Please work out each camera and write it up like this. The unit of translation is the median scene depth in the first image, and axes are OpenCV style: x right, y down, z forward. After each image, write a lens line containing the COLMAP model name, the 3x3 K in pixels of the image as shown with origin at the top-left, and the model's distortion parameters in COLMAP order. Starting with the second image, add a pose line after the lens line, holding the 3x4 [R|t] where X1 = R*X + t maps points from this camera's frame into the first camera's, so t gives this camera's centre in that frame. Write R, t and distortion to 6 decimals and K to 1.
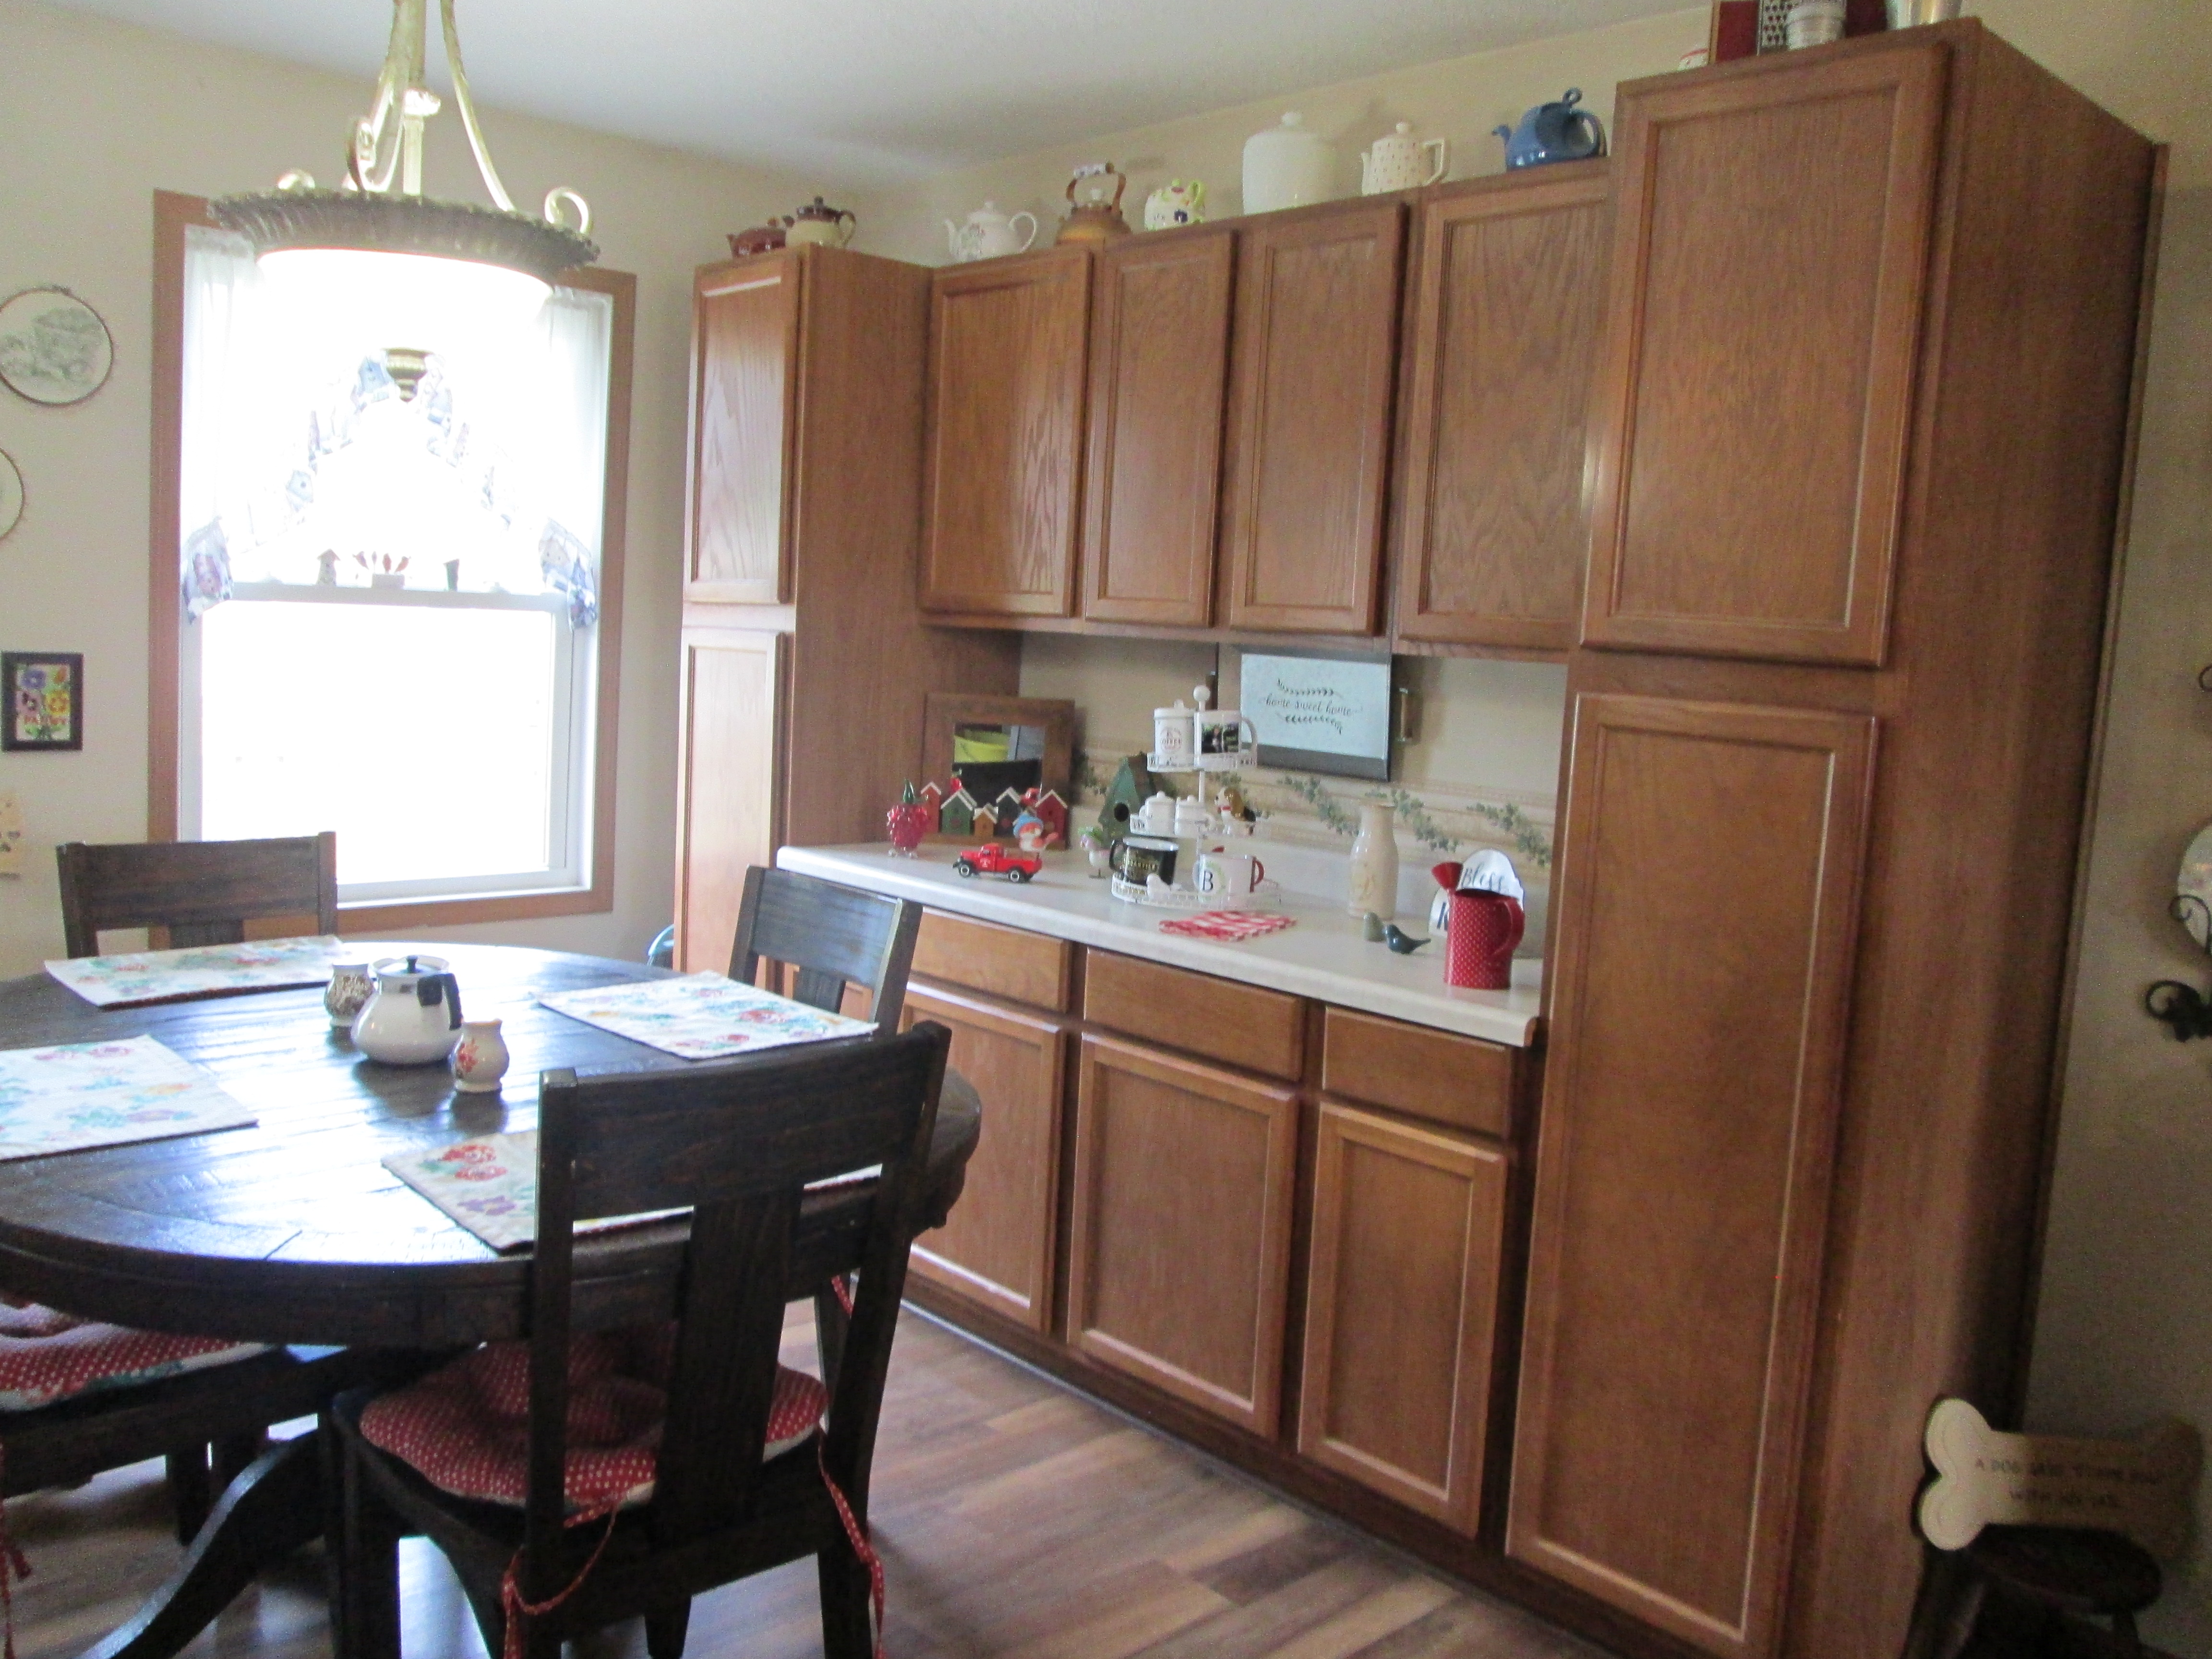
lens RADIAL K [[1826.9, 0, 1116.9], [0, 1826.9, 824.2], [0, 0, 1]] dist [-0.060504, 0.008732]
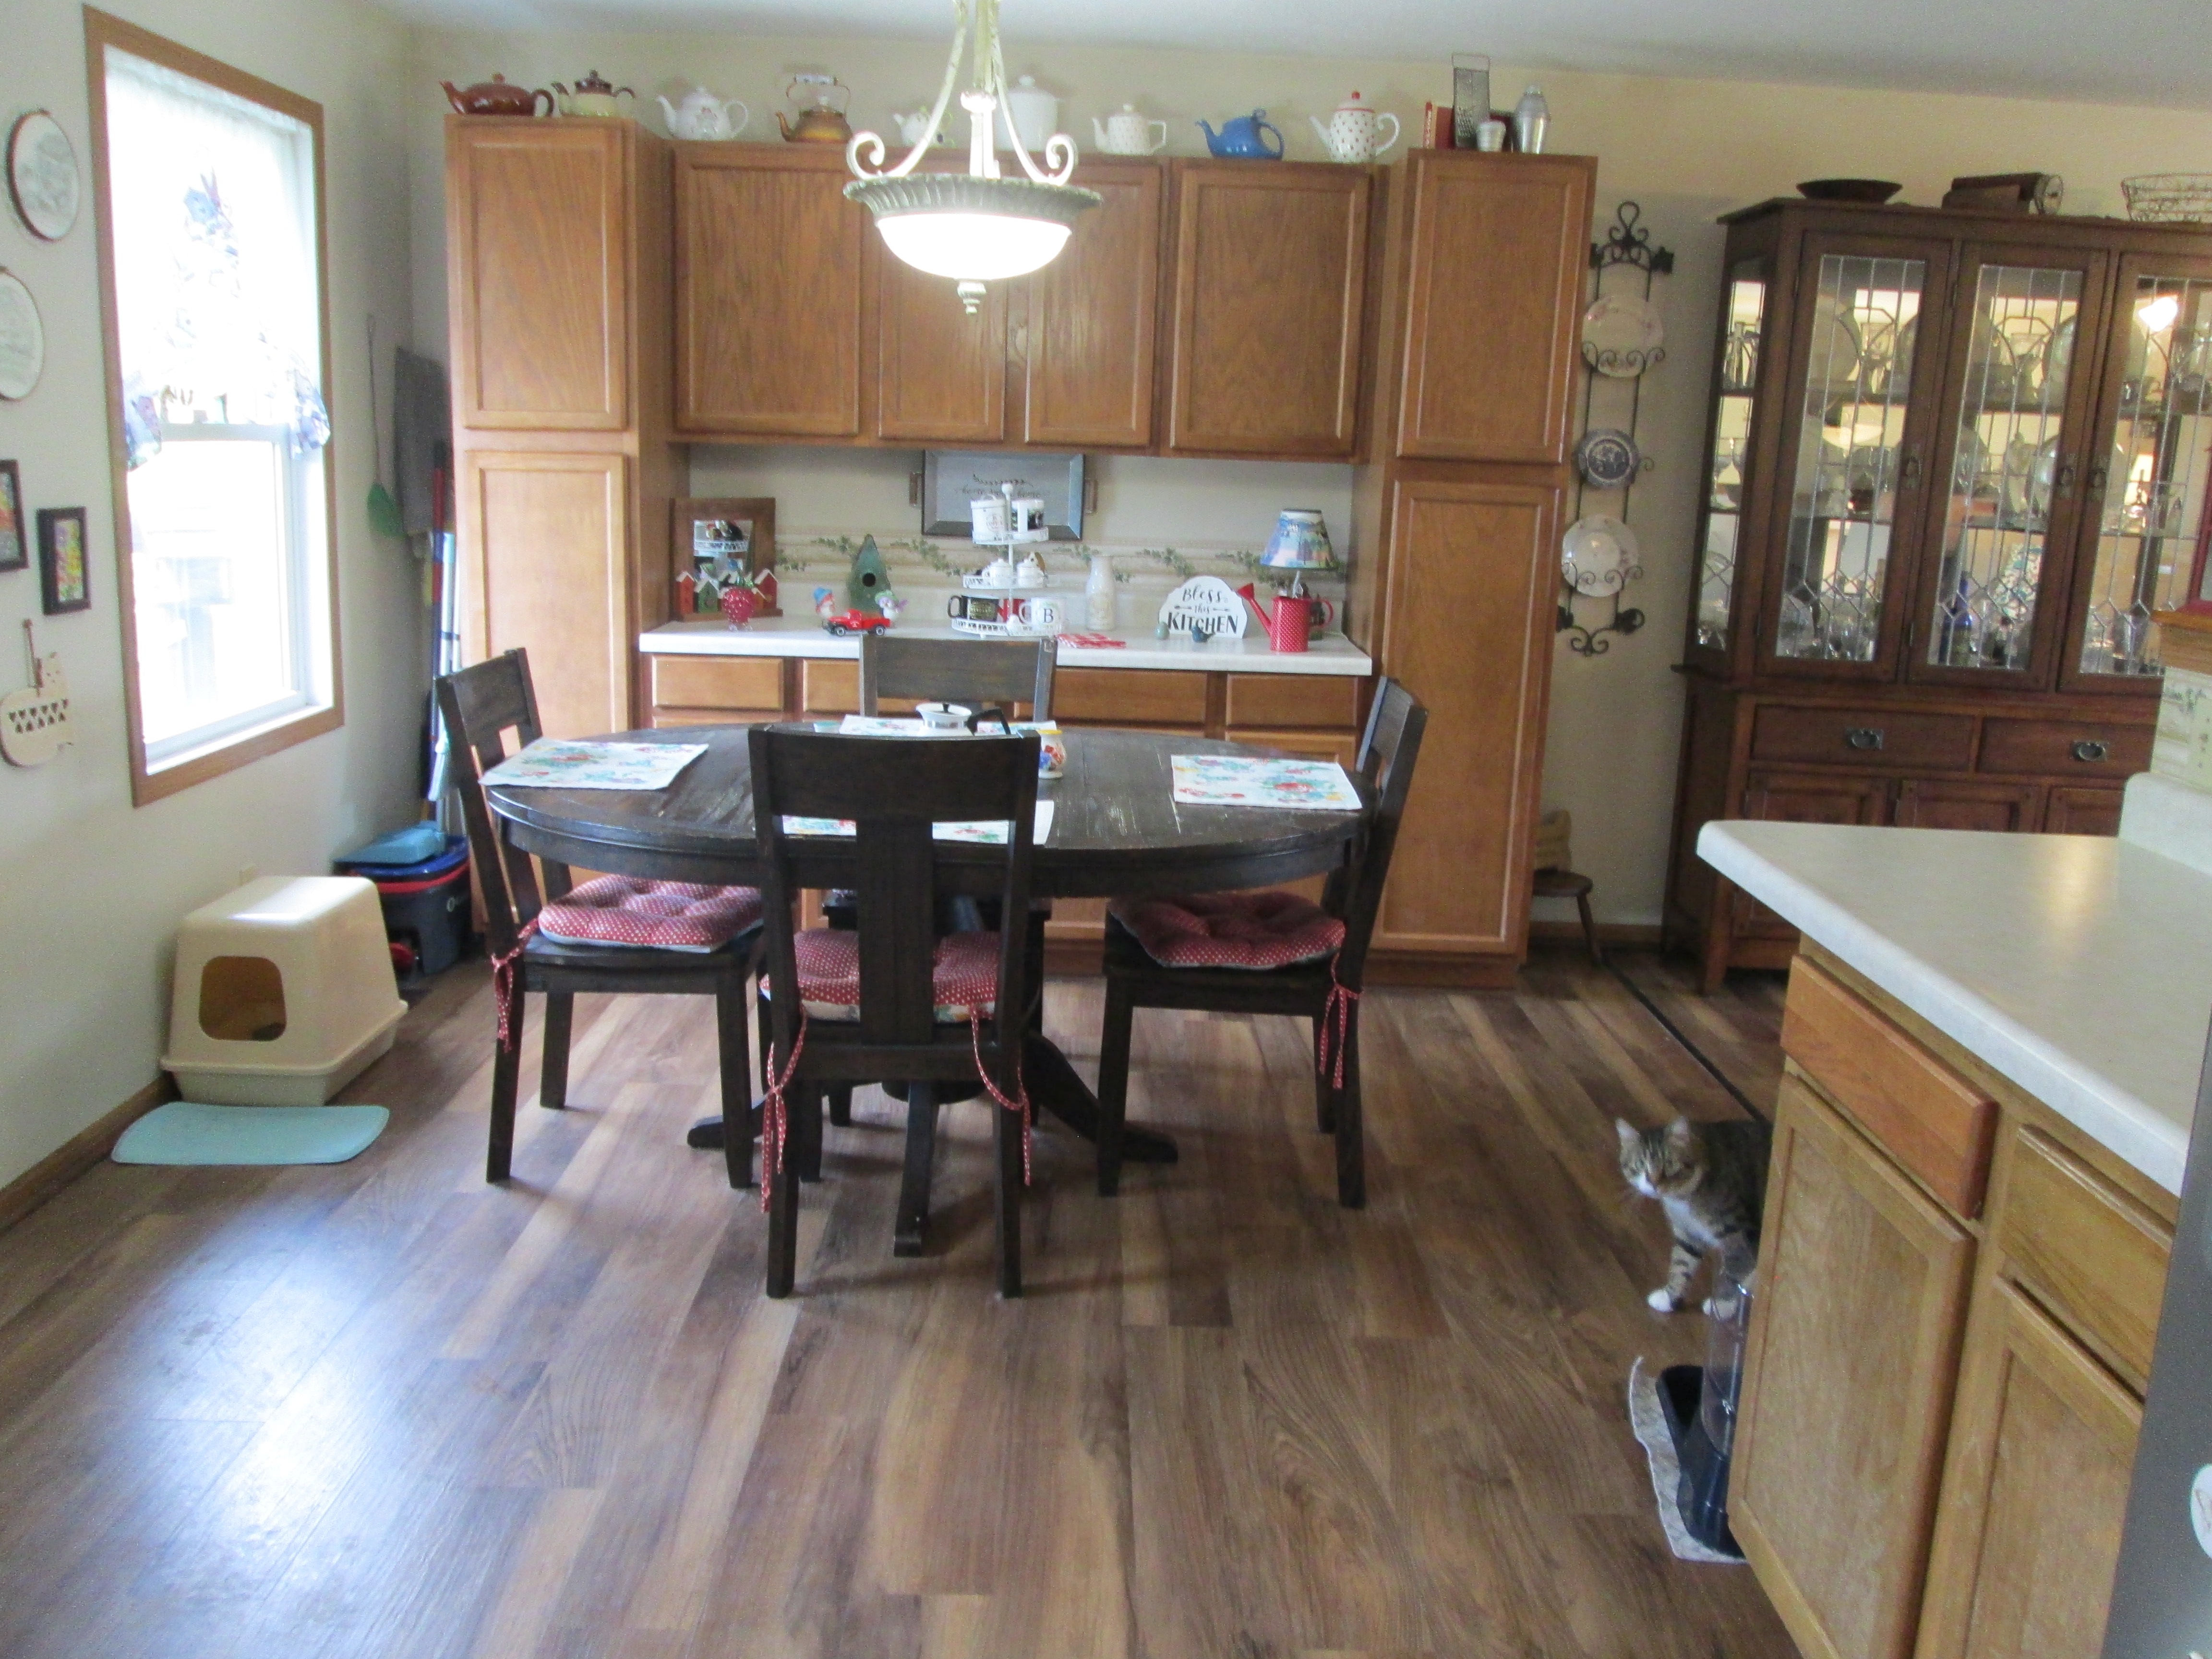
lens RADIAL K [[1826.9, 0, 1116.9], [0, 1826.9, 824.2], [0, 0, 1]] dist [-0.060504, 0.008732]
pose [[0.664236, -0.188044, 0.723484, -0.980790], [0.082017, 0.980333, 0.179502, -0.062102], [-0.743010, -0.059894, 0.666595, -0.044979]]
